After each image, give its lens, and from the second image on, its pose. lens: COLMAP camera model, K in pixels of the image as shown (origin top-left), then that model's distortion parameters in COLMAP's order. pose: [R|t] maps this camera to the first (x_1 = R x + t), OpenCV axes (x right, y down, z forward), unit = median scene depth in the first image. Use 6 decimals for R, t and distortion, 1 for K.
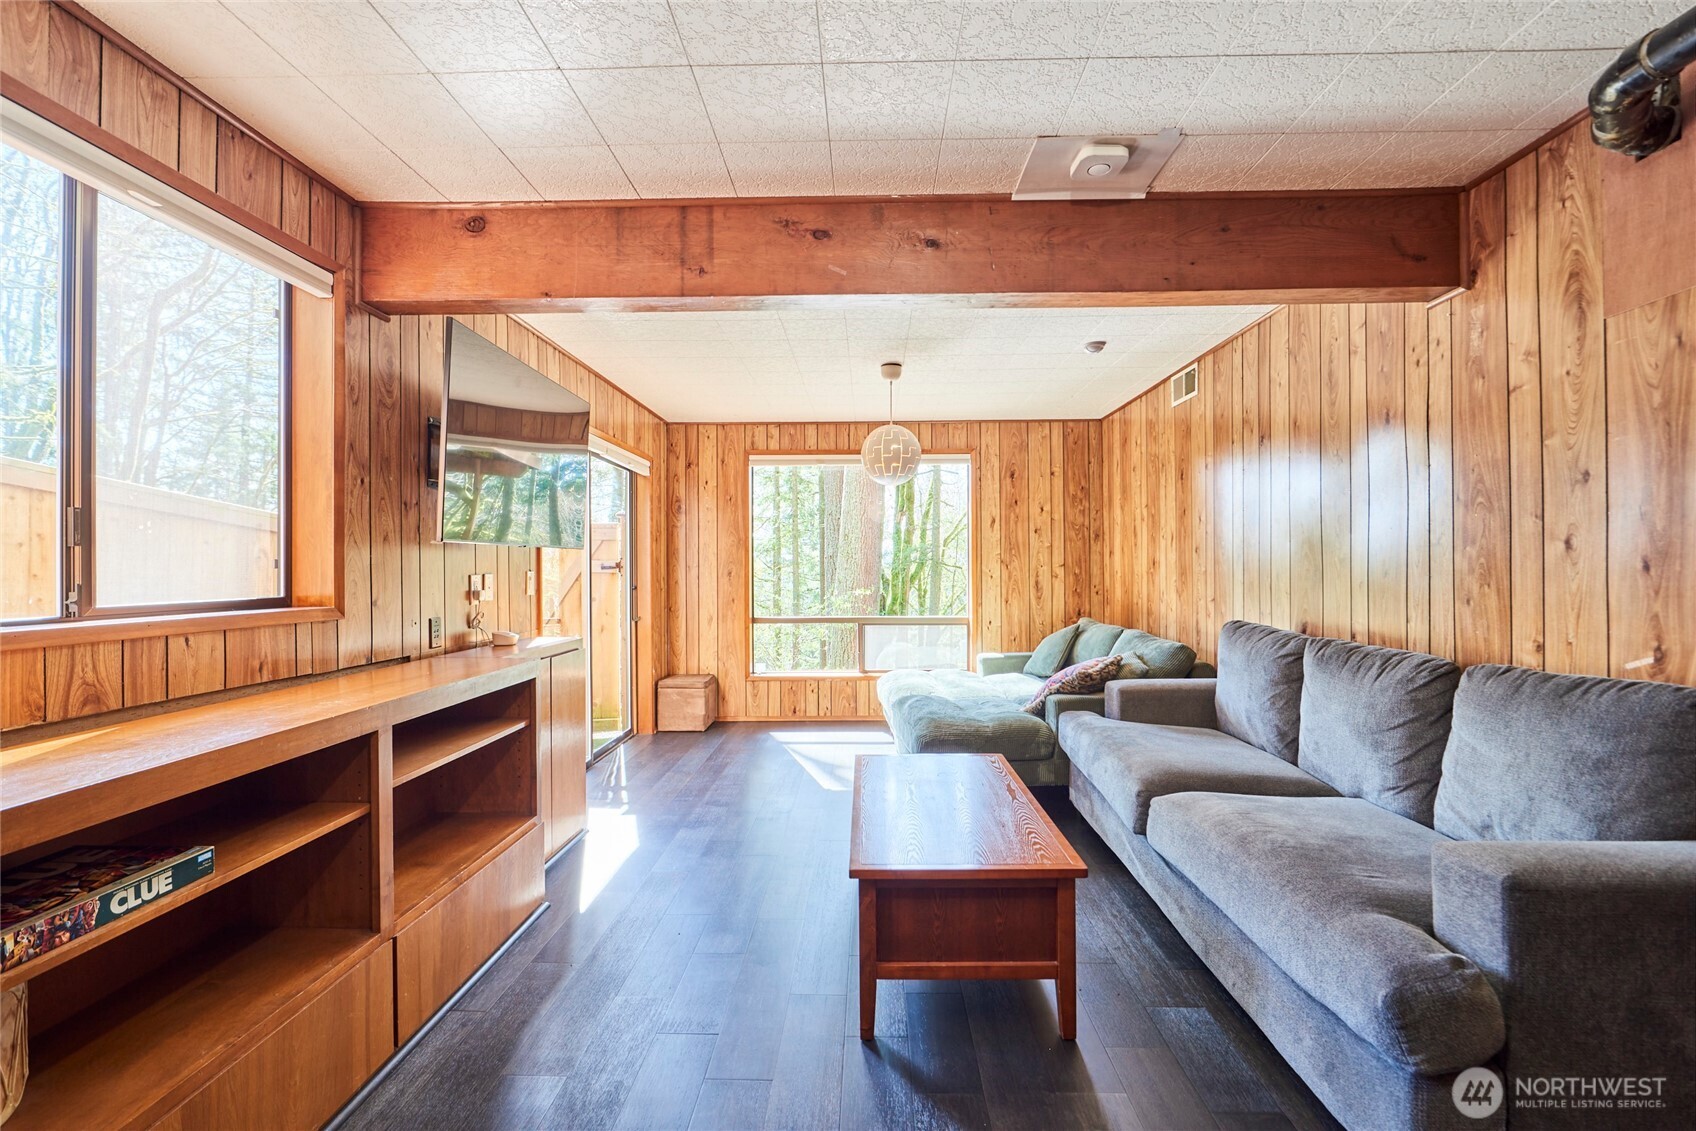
lens RADIAL K [[727.1, 0, 853.5], [0, 727.1, 566.7], [0, 0, 1]] dist [-0.014143, 0.001751]
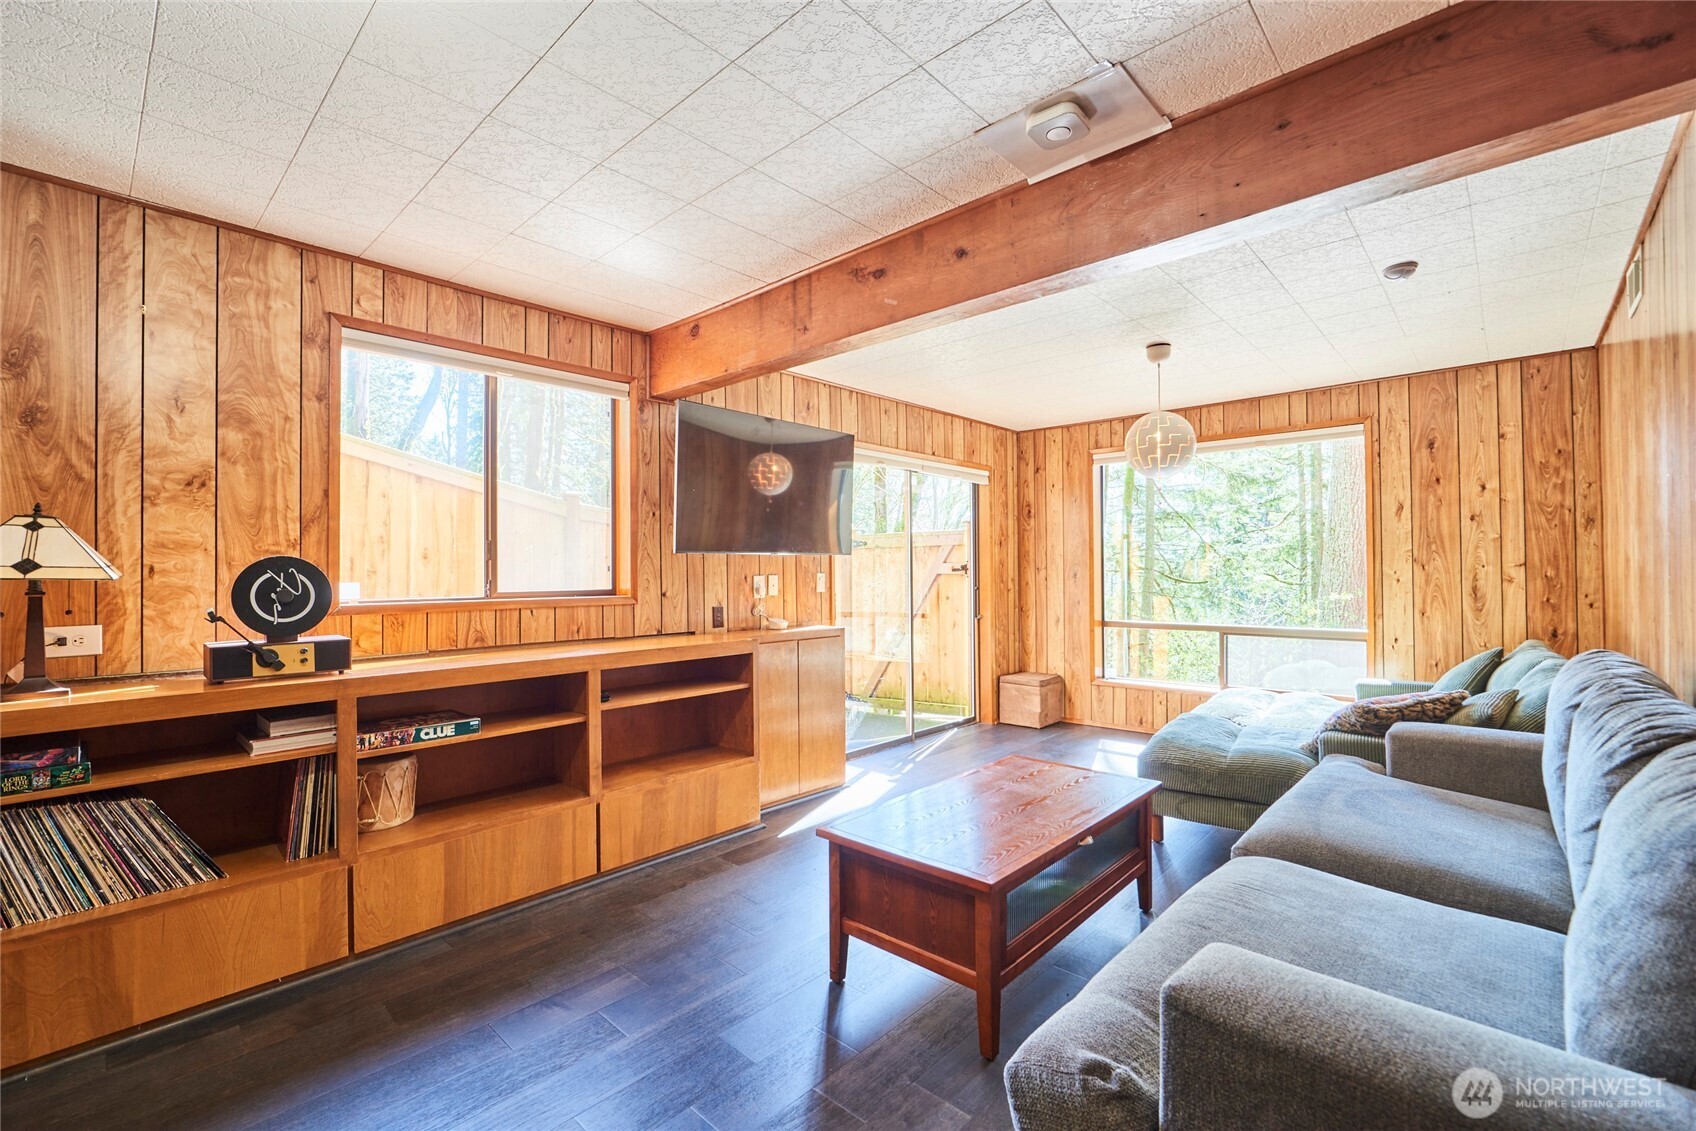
lens RADIAL K [[727.1, 0, 851.8], [0, 727.1, 568.3], [0, 0, 1]] dist [-0.014143, 0.001751]
pose [[0.751543, -0.003878, -0.659672, 0.479287], [0.004023, 0.999991, -0.001294, -0.000450], [0.659671, -0.001681, 0.751552, 0.091594]]
